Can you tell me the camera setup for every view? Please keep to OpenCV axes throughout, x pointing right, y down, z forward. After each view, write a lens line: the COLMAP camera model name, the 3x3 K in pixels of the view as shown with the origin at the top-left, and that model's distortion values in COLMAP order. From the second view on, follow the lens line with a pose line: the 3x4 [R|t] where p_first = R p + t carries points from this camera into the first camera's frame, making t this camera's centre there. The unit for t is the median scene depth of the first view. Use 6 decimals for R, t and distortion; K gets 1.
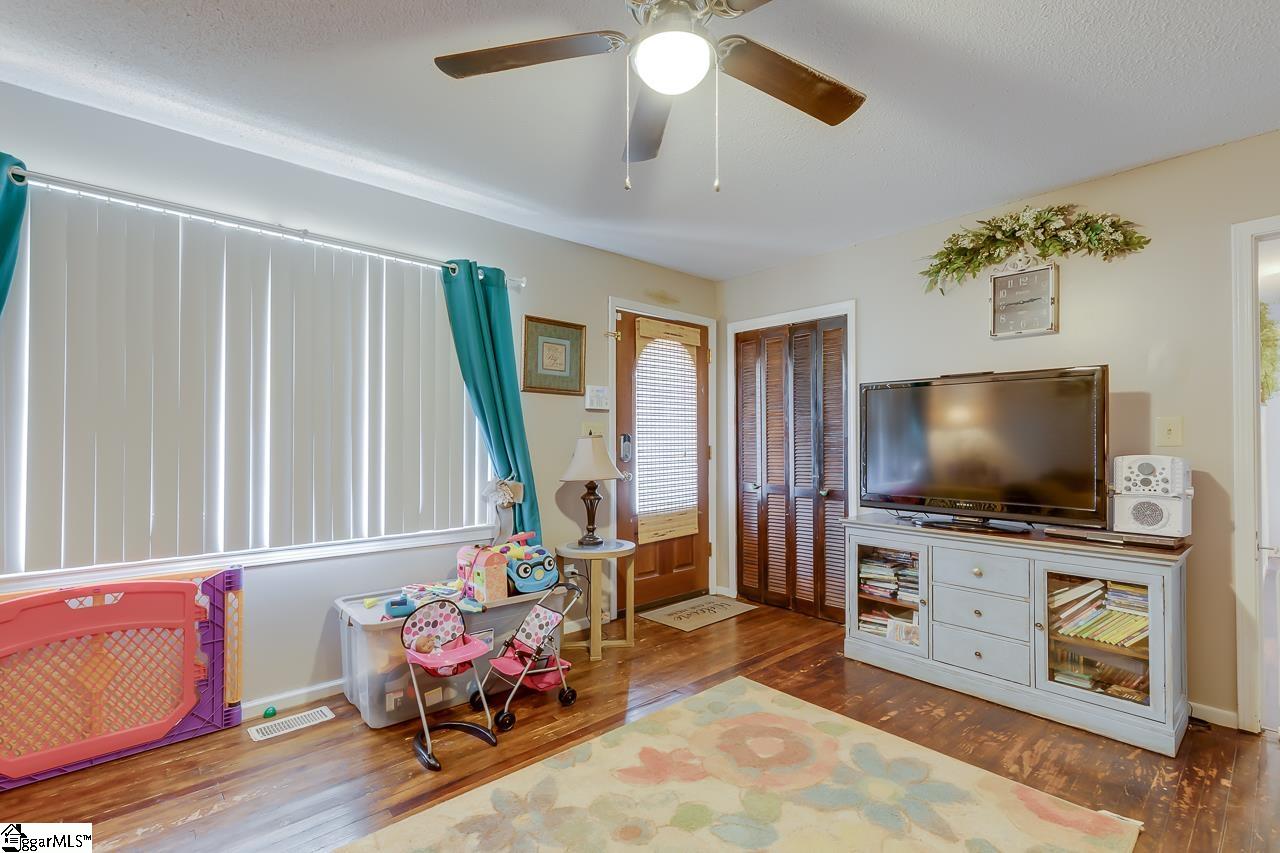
lens RADIAL K [[564.2, 0, 634.1], [0, 564.2, 443.0], [0, 0, 1]] dist [0.002359, -0.000086]
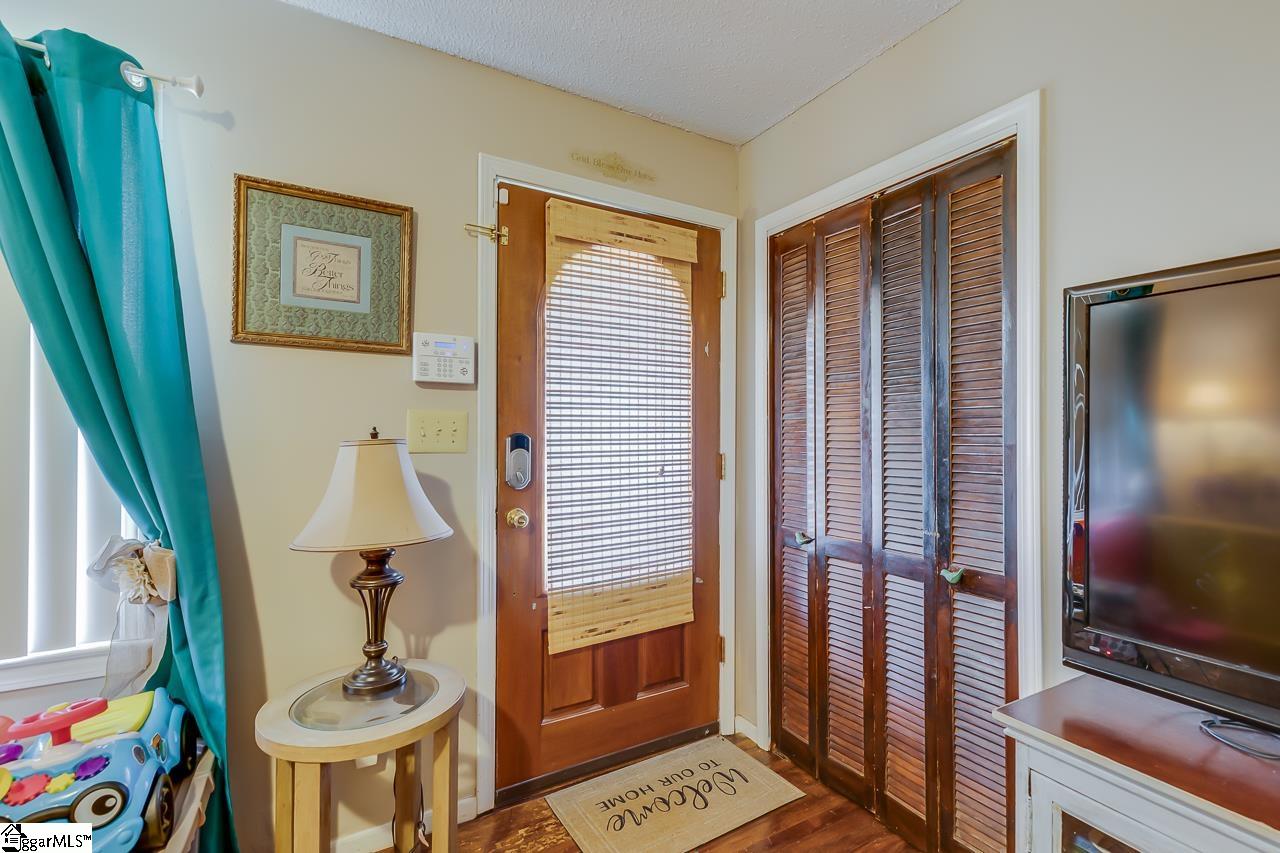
lens RADIAL K [[573.2, 0, 640.5], [0, 573.2, 430.7], [0, 0, 1]] dist [0.006086, -0.000151]
pose [[0.981419, 0.004354, -0.191828, 0.188434], [-0.004462, 0.999990, -0.000130, -0.018744], [0.191826, 0.000983, 0.981429, 0.527941]]
